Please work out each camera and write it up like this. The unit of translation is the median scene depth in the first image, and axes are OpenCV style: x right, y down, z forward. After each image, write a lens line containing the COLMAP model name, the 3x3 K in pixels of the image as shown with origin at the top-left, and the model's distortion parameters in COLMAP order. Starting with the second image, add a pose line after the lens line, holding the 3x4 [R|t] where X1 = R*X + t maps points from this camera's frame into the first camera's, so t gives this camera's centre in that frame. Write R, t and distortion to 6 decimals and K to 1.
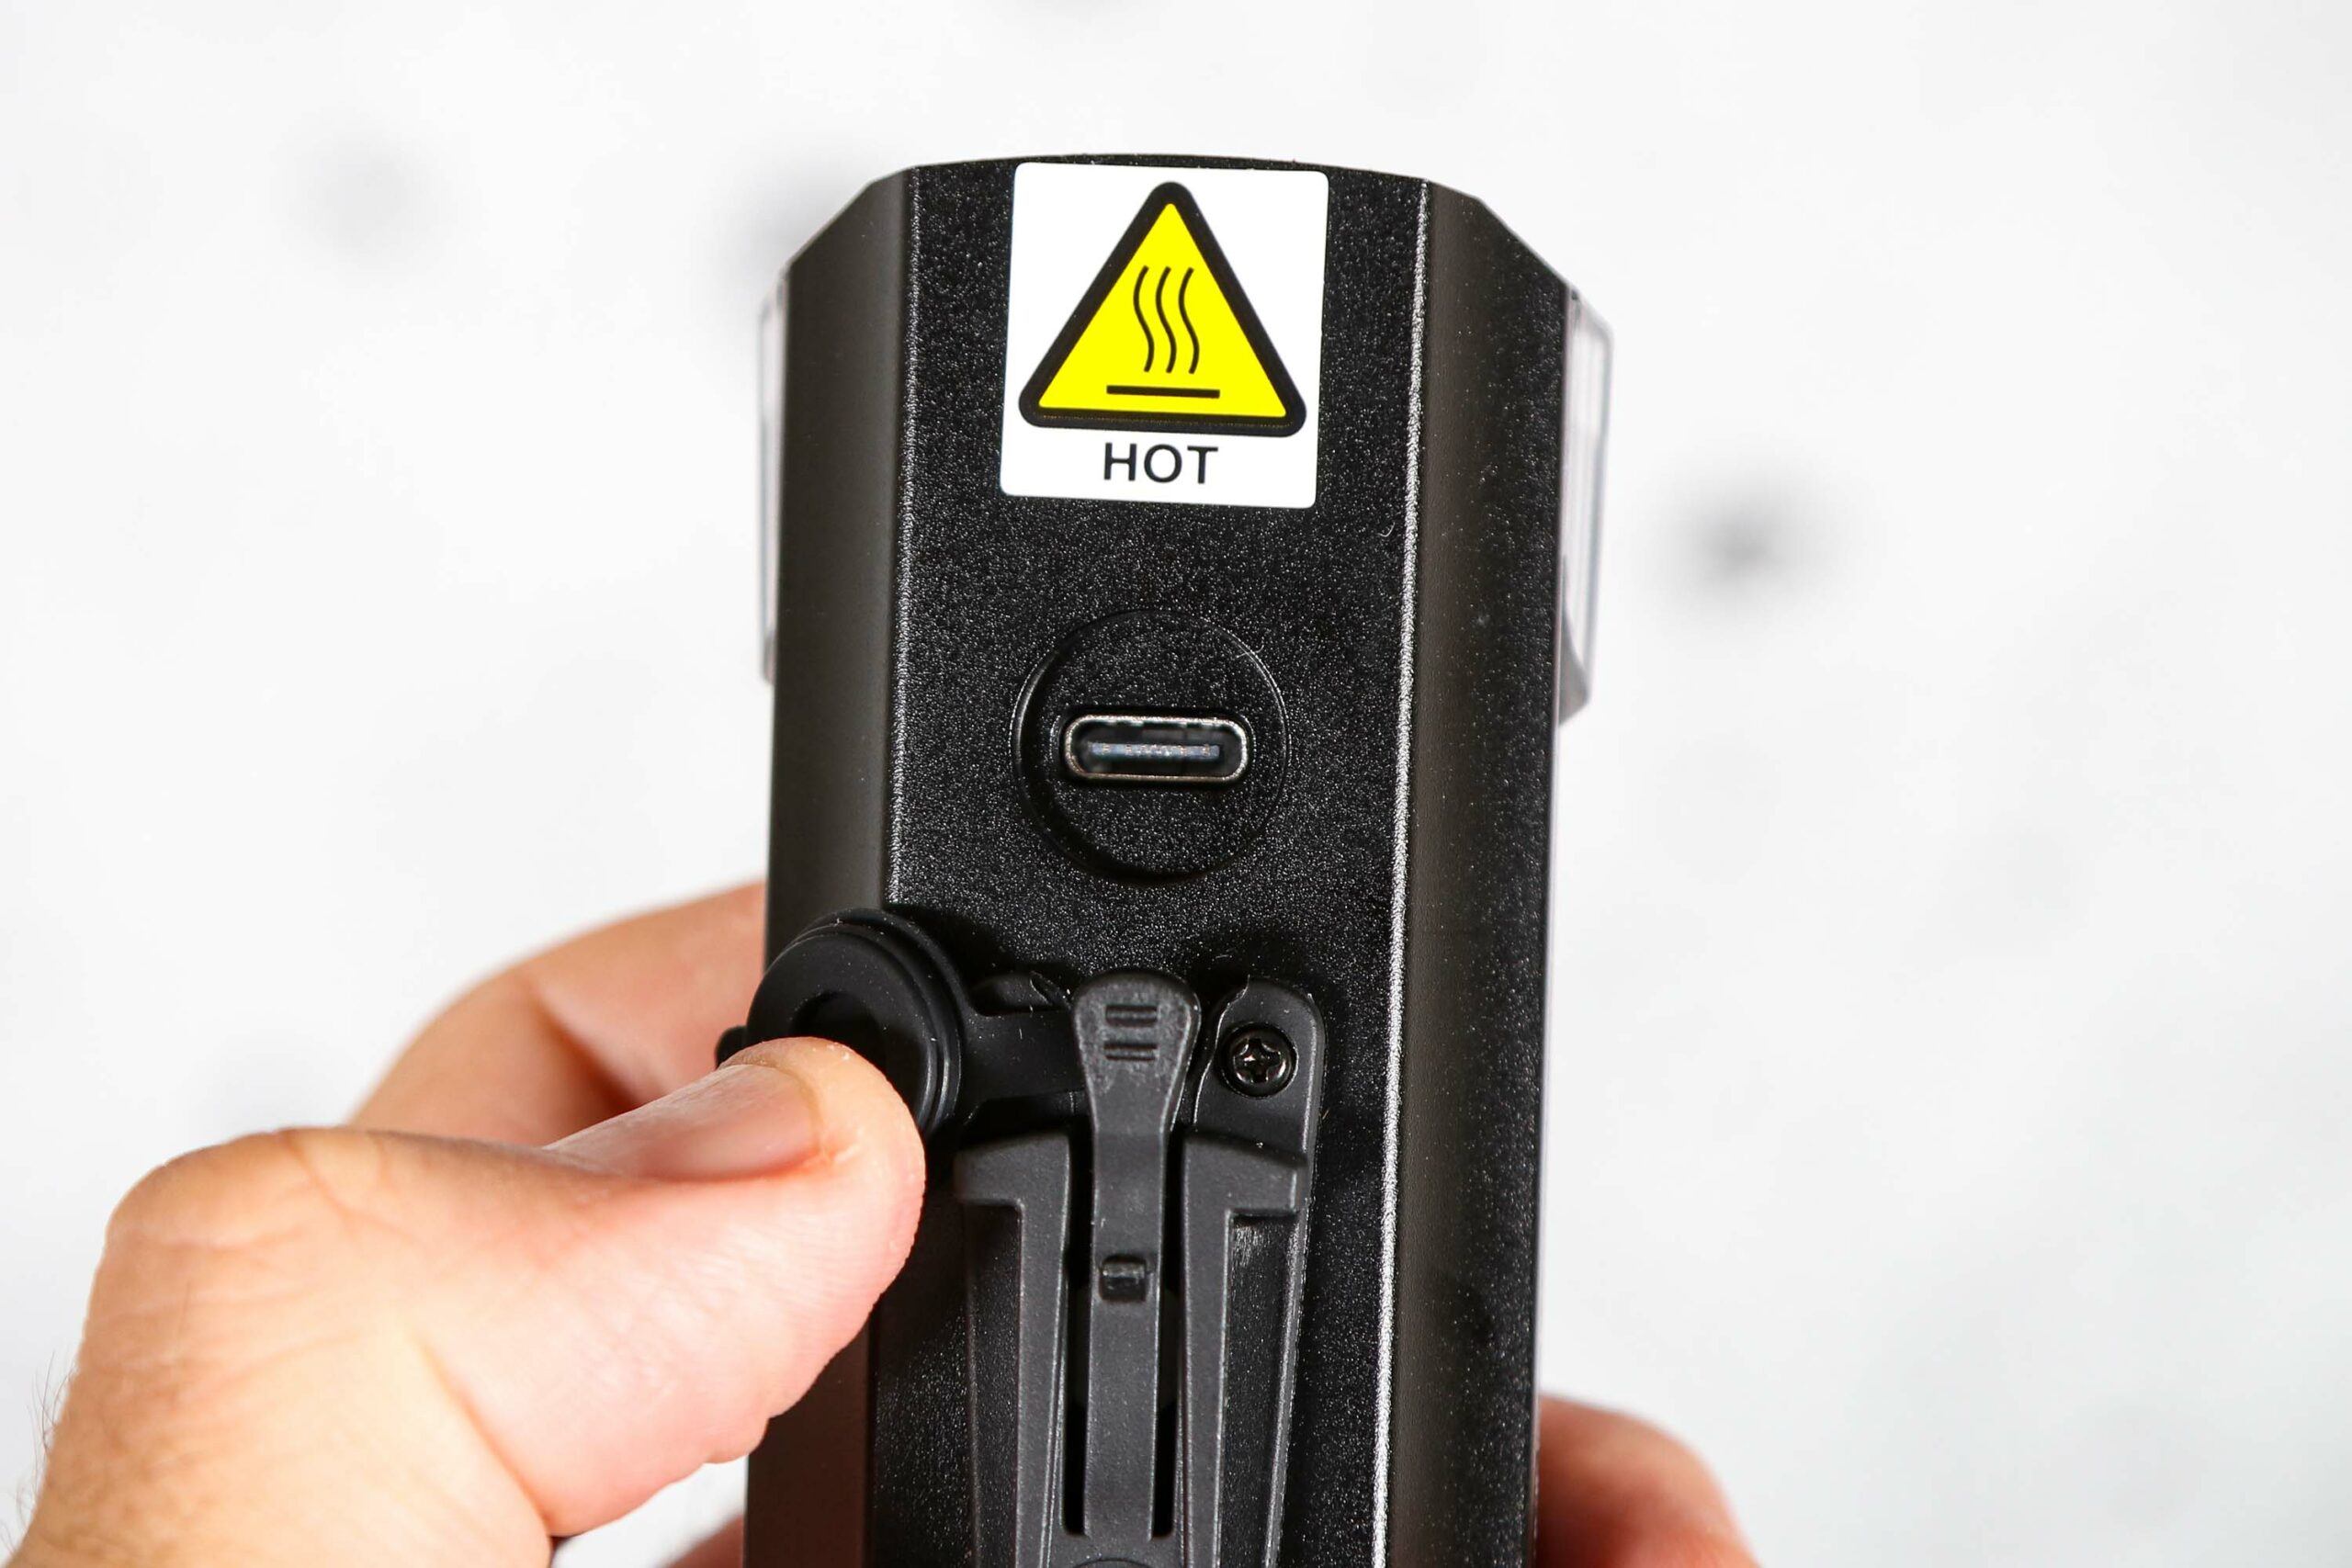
lens RADIAL K [[5941.2, 0, 1172.6], [0, 5941.2, 779.1], [0, 0, 1]] dist [0.394695, 0.000000]
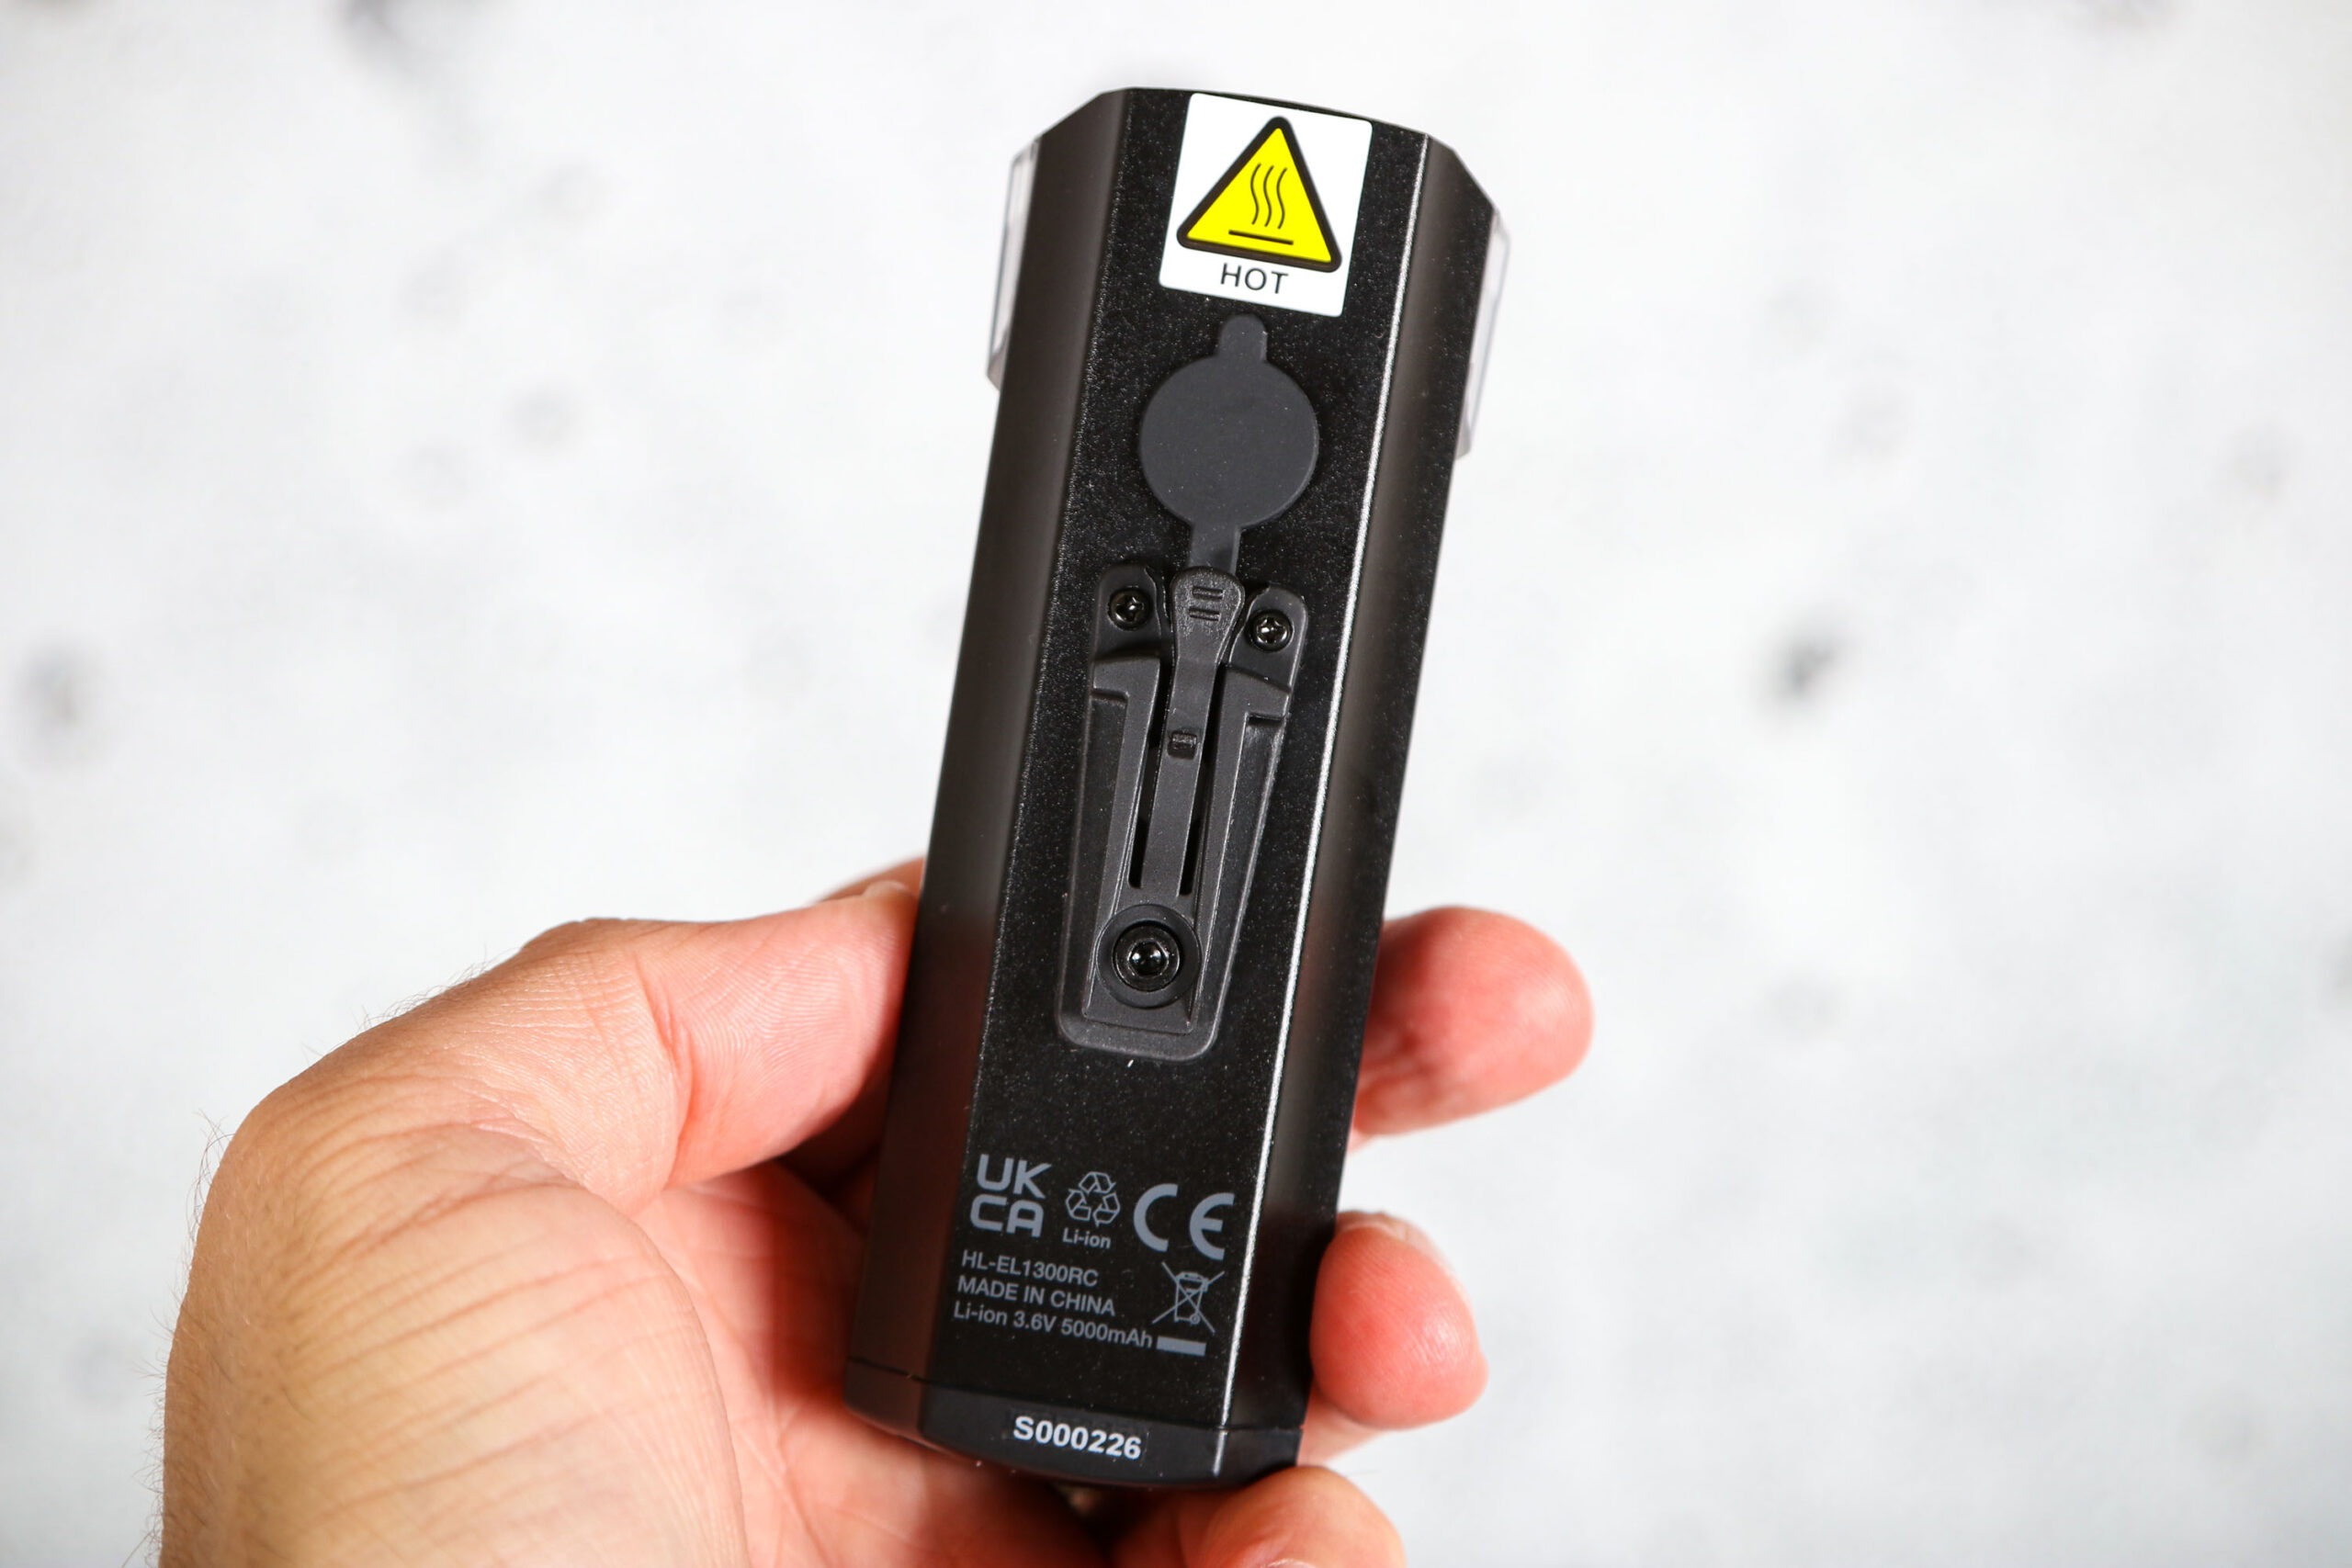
lens RADIAL K [[5941.2, 0, 1177.0], [0, 5941.2, 788.0], [0, 0, 1]] dist [0.394695, 0.000000]
pose [[0.986134, 0.119232, 0.115424, -0.205086], [-0.120932, 0.992630, 0.007817, 0.082014], [-0.113642, -0.021667, 0.993286, -0.708263]]
